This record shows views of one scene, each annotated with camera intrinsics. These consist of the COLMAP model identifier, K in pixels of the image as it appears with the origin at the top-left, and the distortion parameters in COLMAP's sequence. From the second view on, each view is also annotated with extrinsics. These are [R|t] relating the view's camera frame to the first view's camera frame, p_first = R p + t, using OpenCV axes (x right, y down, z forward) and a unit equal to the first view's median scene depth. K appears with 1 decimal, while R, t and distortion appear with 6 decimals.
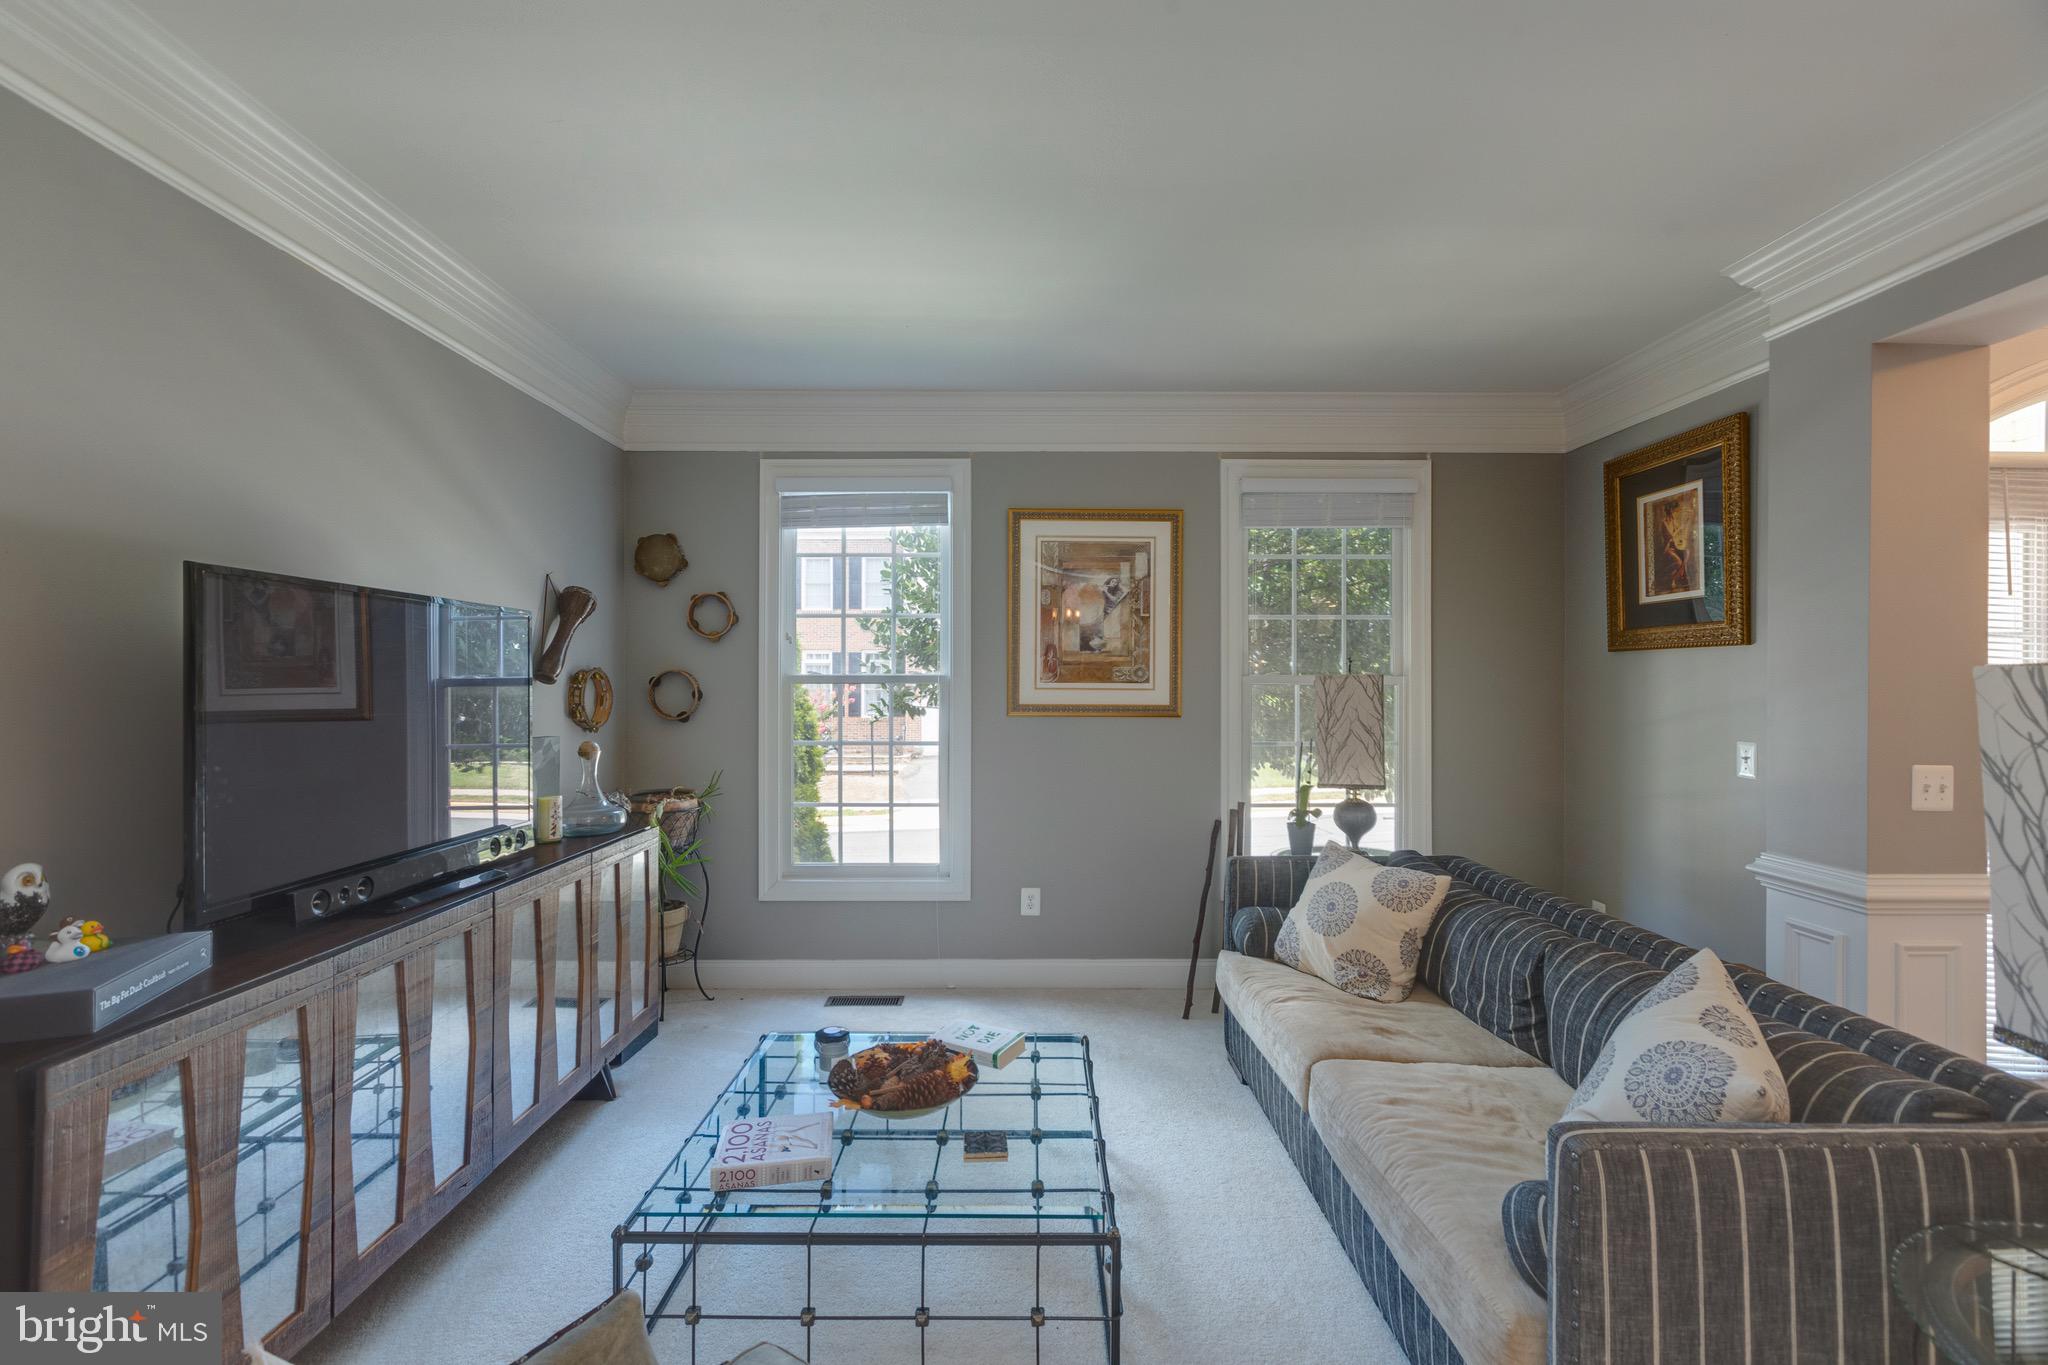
lens RADIAL K [[907.6, 0, 1026.6], [0, 907.6, 678.3], [0, 0, 1]] dist [-0.000072, 0.000061]
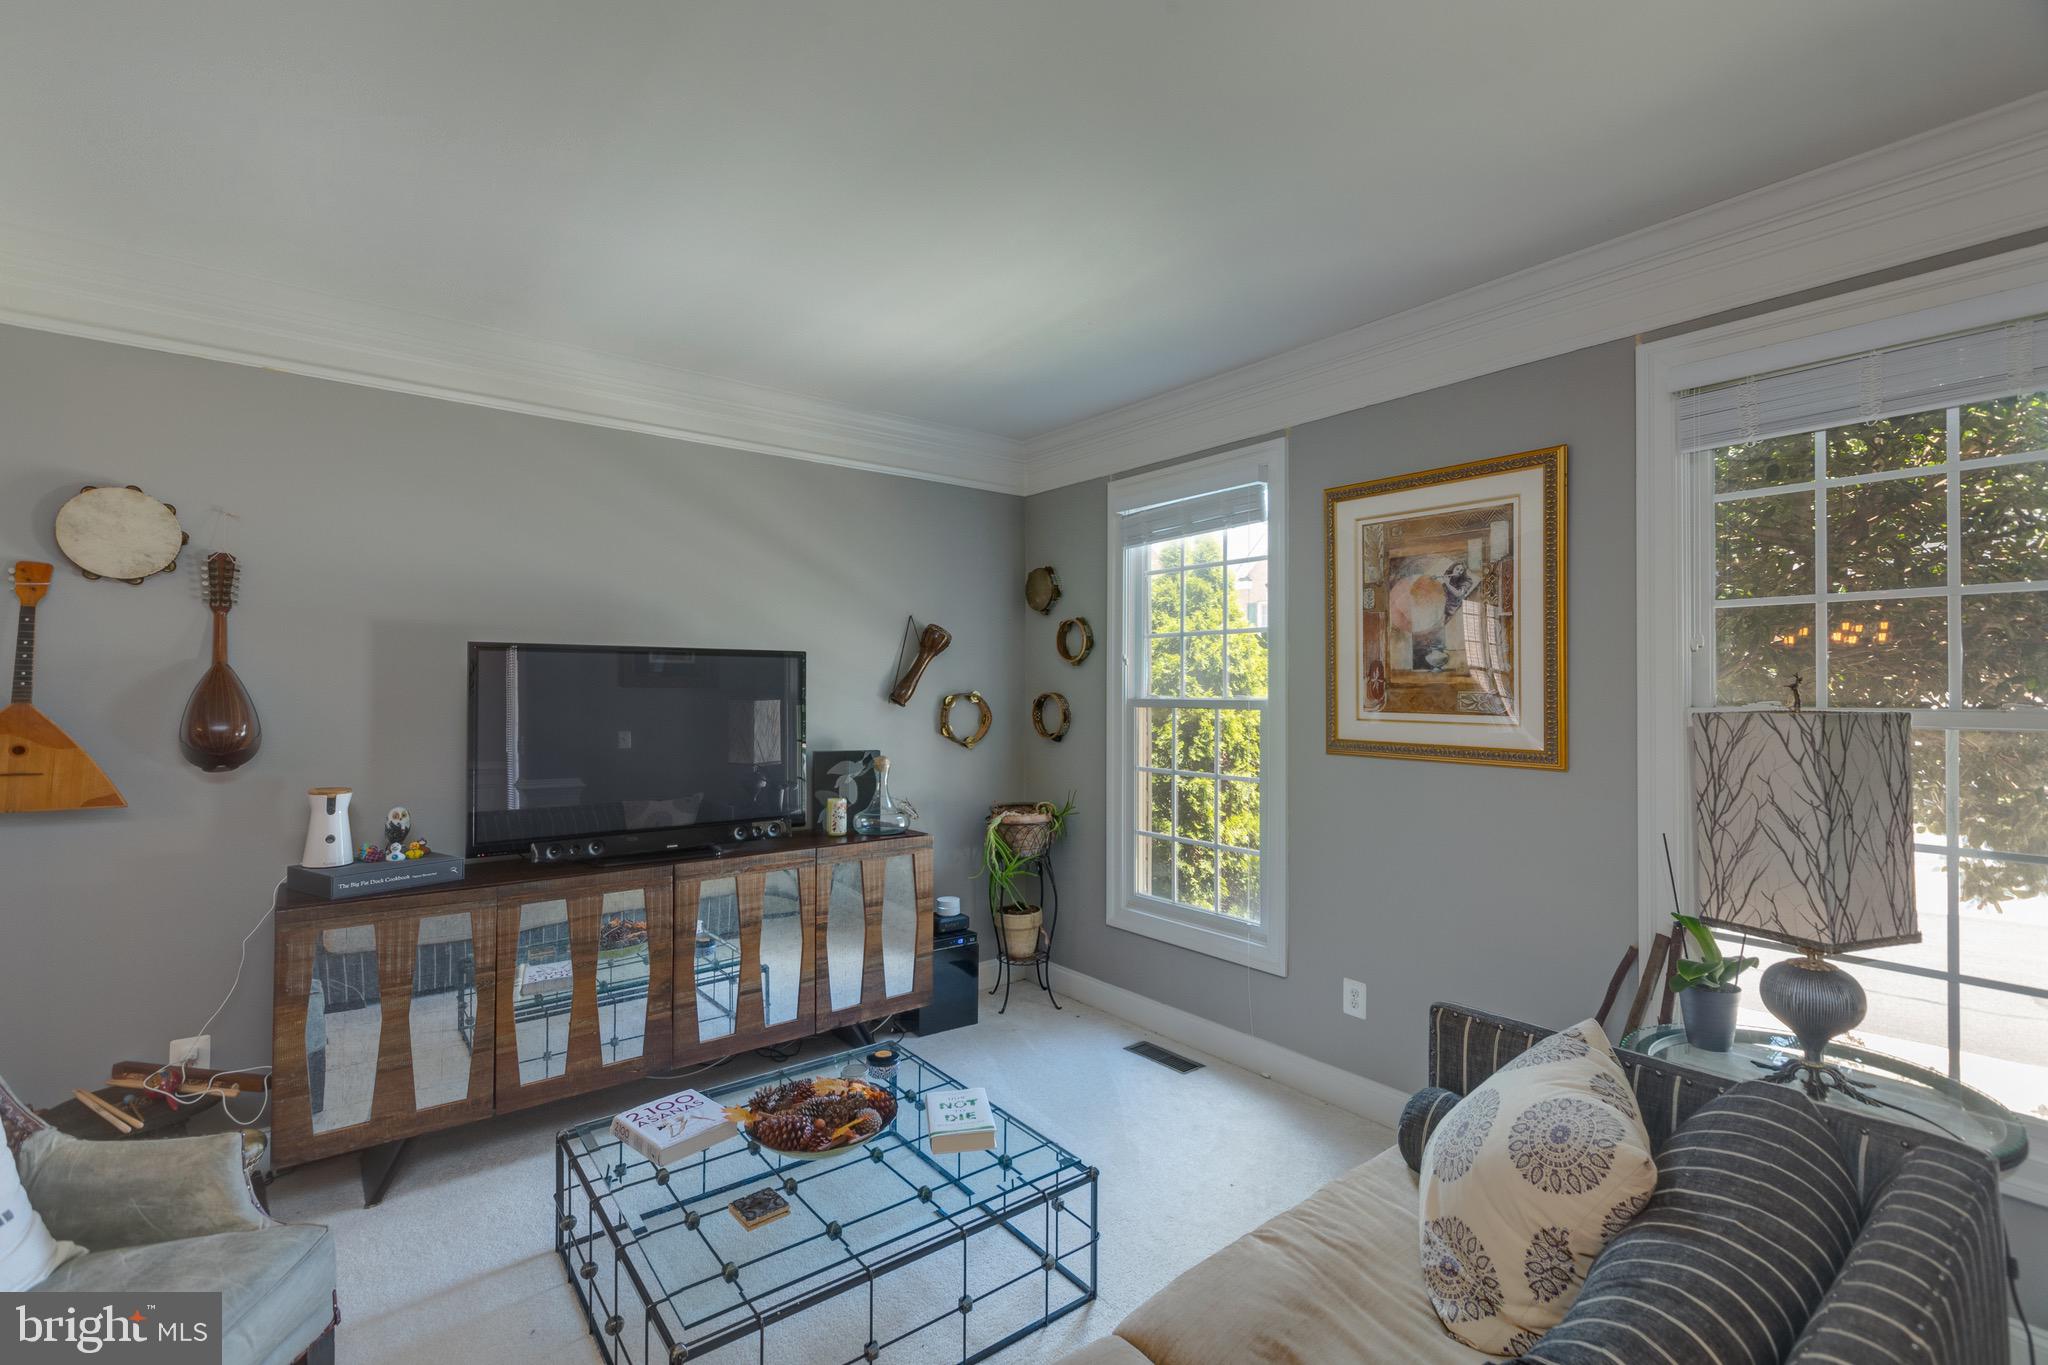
lens RADIAL K [[907.6, 0, 1026.6], [0, 907.6, 678.3], [0, 0, 1]] dist [-0.000072, 0.000061]
pose [[0.615741, -0.007405, -0.787914, 0.439075], [0.001863, 0.999967, -0.007942, -0.017577], [0.787946, 0.003422, 0.615735, 0.312639]]
